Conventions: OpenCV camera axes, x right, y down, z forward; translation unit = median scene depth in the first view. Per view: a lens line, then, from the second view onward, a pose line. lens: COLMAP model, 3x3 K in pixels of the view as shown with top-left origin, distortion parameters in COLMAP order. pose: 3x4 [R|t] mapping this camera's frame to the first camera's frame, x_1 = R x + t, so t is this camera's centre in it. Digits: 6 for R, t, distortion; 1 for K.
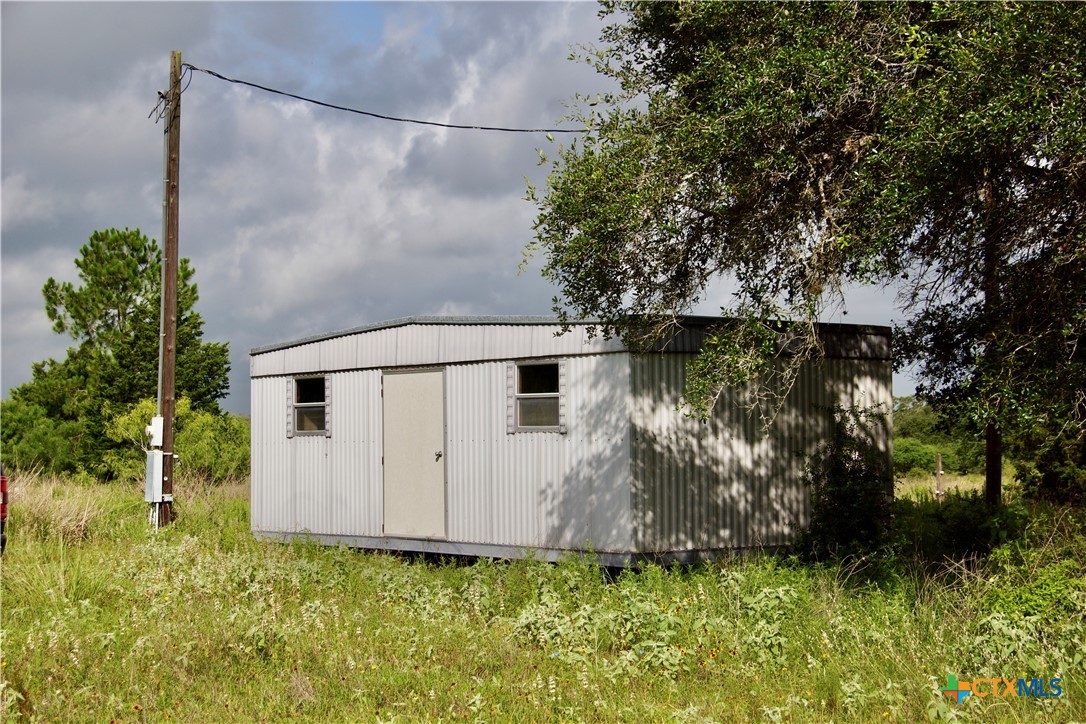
lens RADIAL K [[1884.3, 0, 543.0], [0, 1884.3, 362.0], [0, 0, 1]] dist [0.018679, 0.069402]
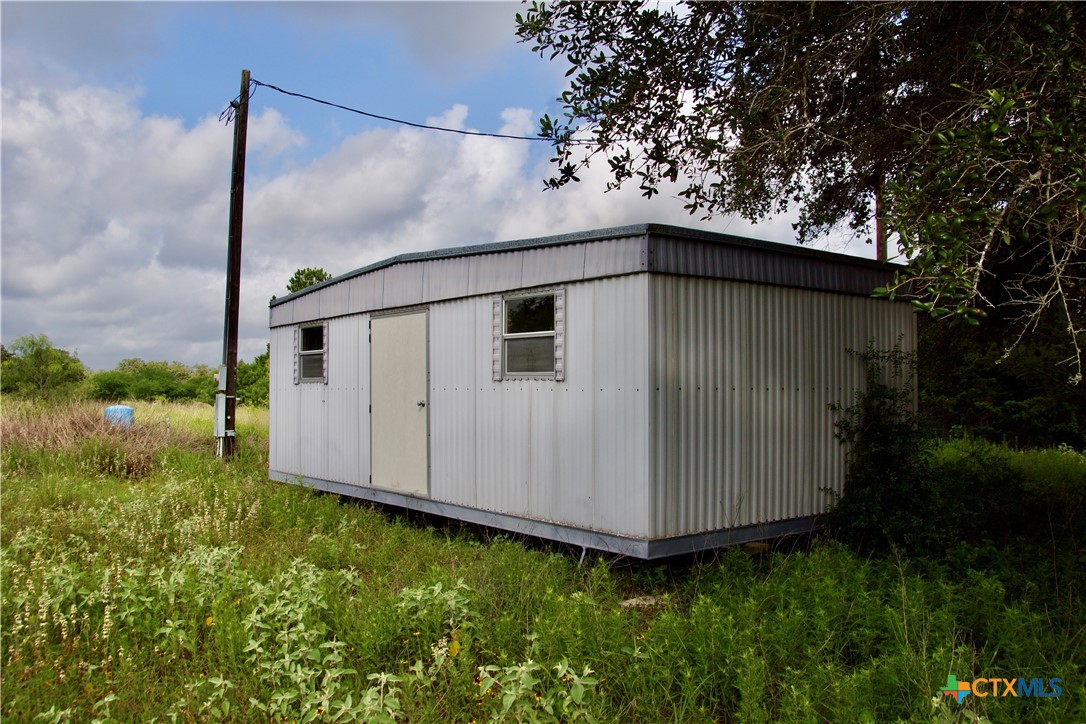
lens RADIAL K [[938.2, 0, 543.0], [0, 938.2, 362.0], [0, 0, 1]] dist [-0.001438, -0.000724]
pose [[0.999947, 0.009080, -0.004847, 0.005118], [-0.009012, 0.999864, 0.013844, 0.021923], [0.004972, -0.013799, 0.999892, 0.544384]]
